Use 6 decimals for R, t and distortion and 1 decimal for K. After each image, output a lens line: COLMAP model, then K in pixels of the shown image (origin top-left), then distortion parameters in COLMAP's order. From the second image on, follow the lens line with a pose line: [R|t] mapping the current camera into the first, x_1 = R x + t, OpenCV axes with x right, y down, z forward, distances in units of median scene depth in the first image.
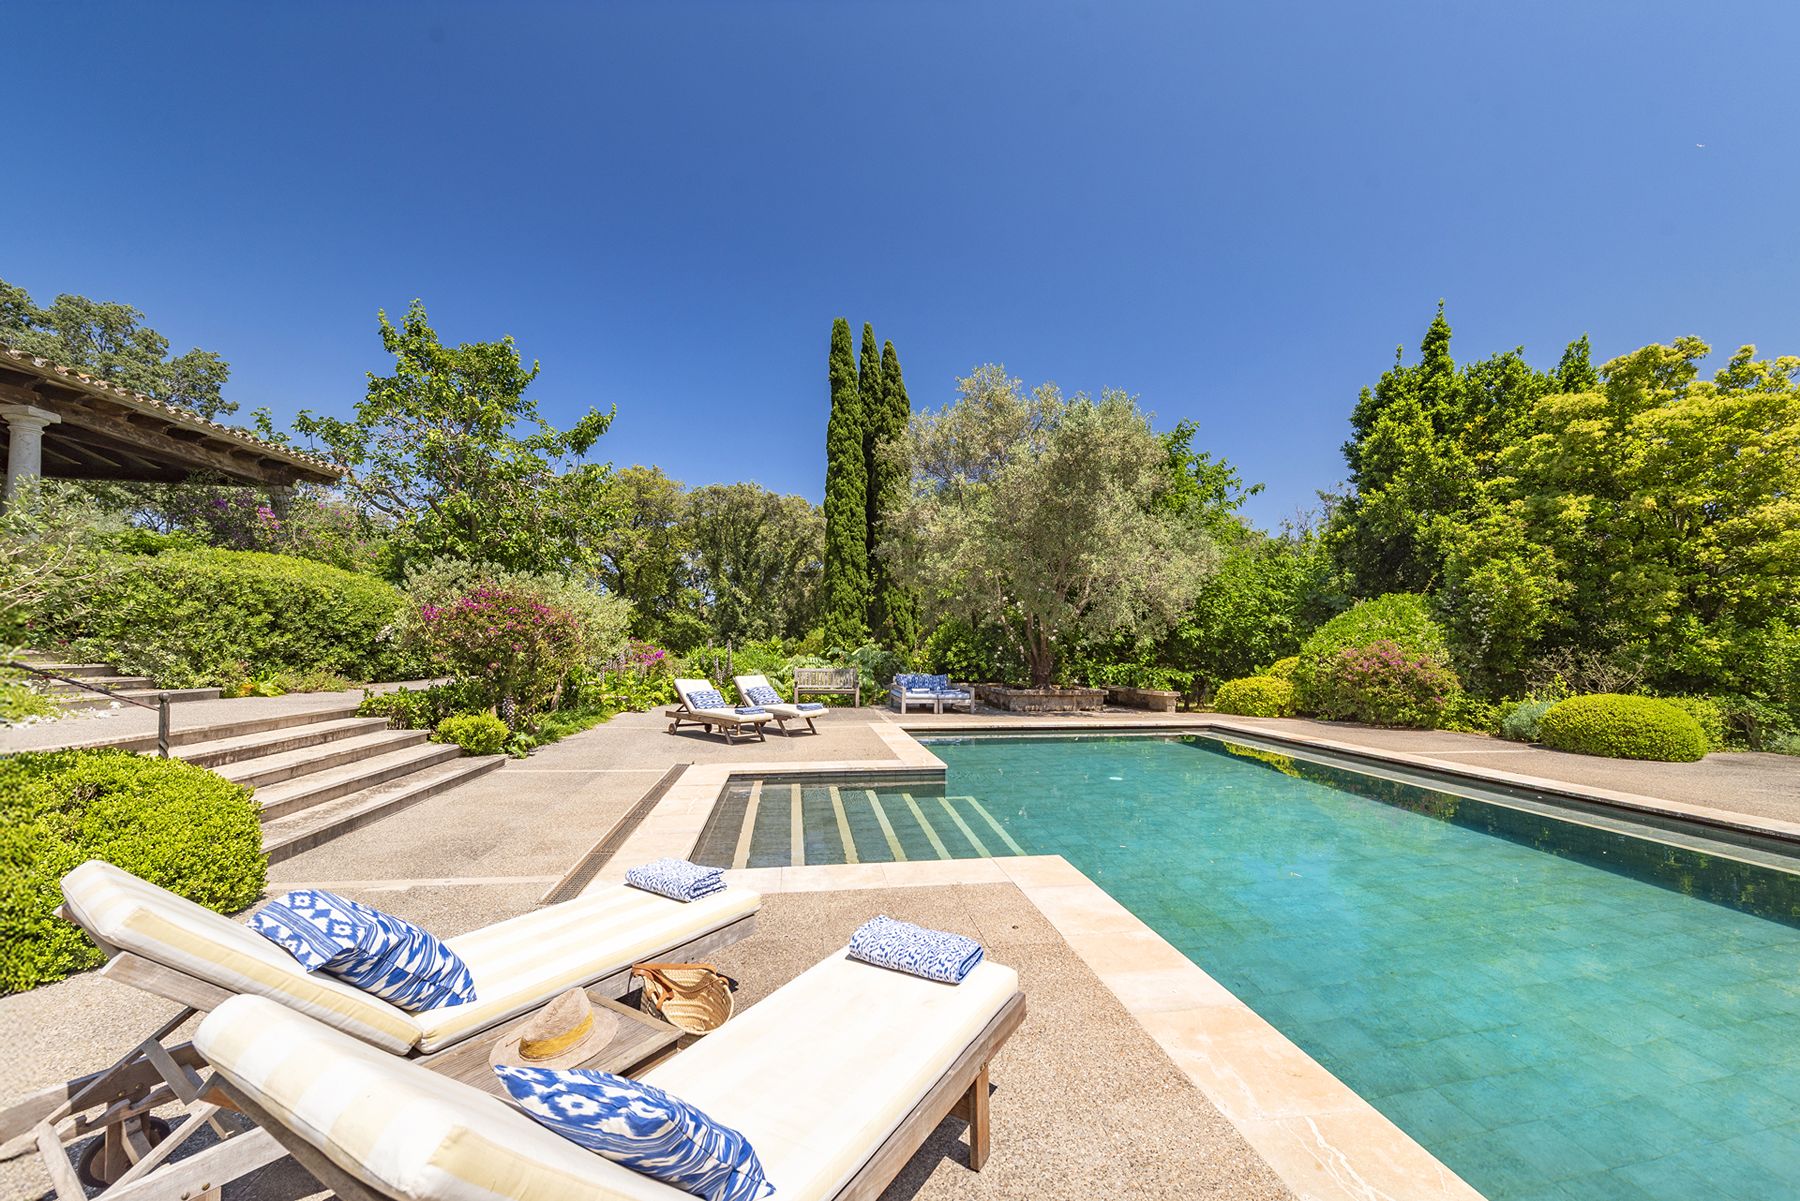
lens RADIAL K [[731.9, 0, 900.0], [0, 731.9, 600.5], [0, 0, 1]] dist [0.001659, 0.000068]
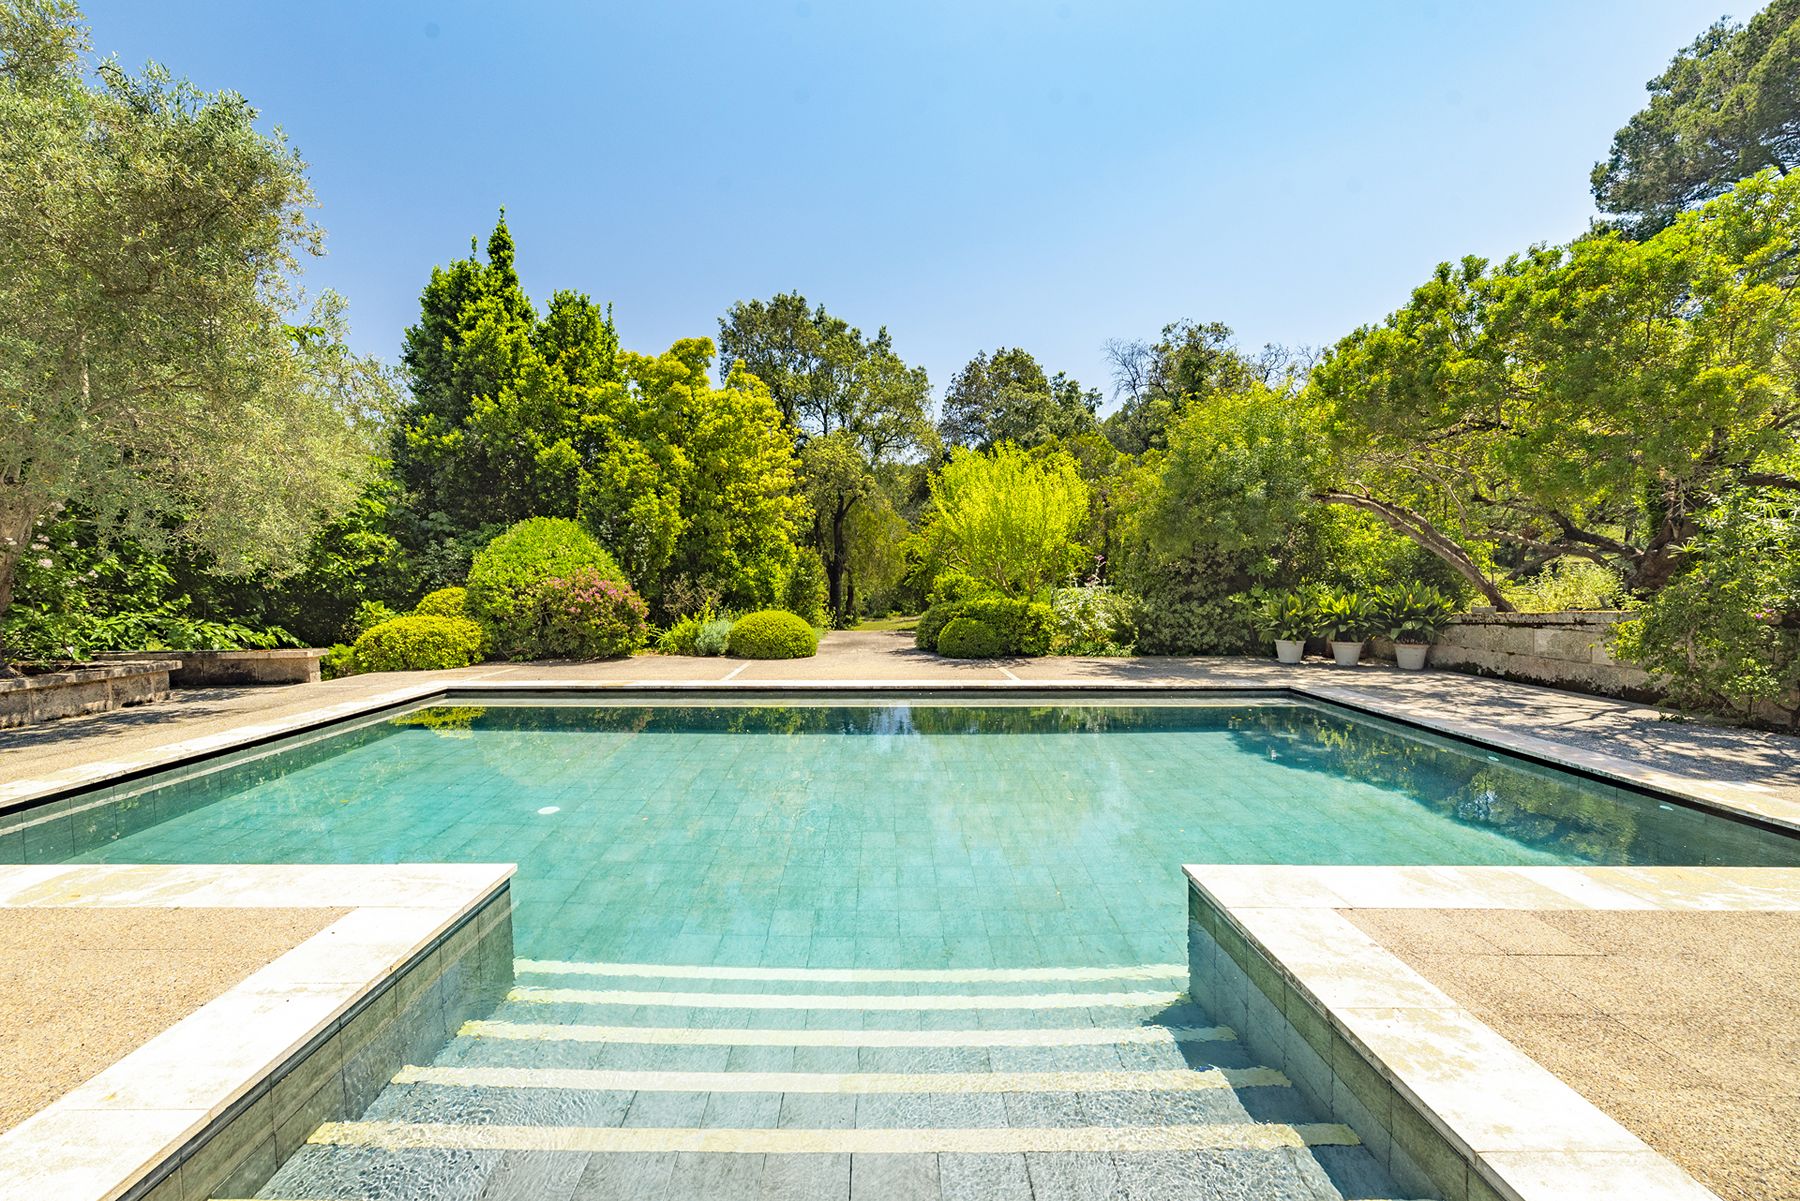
lens RADIAL K [[731.9, 0, 900.0], [0, 731.9, 600.5], [0, 0, 1]] dist [0.001659, 0.000068]
pose [[0.122924, -0.046609, 0.991321, -0.232924], [-0.060622, 0.996679, 0.054378, 0.020557], [-0.990563, -0.066780, 0.119690, 0.506598]]
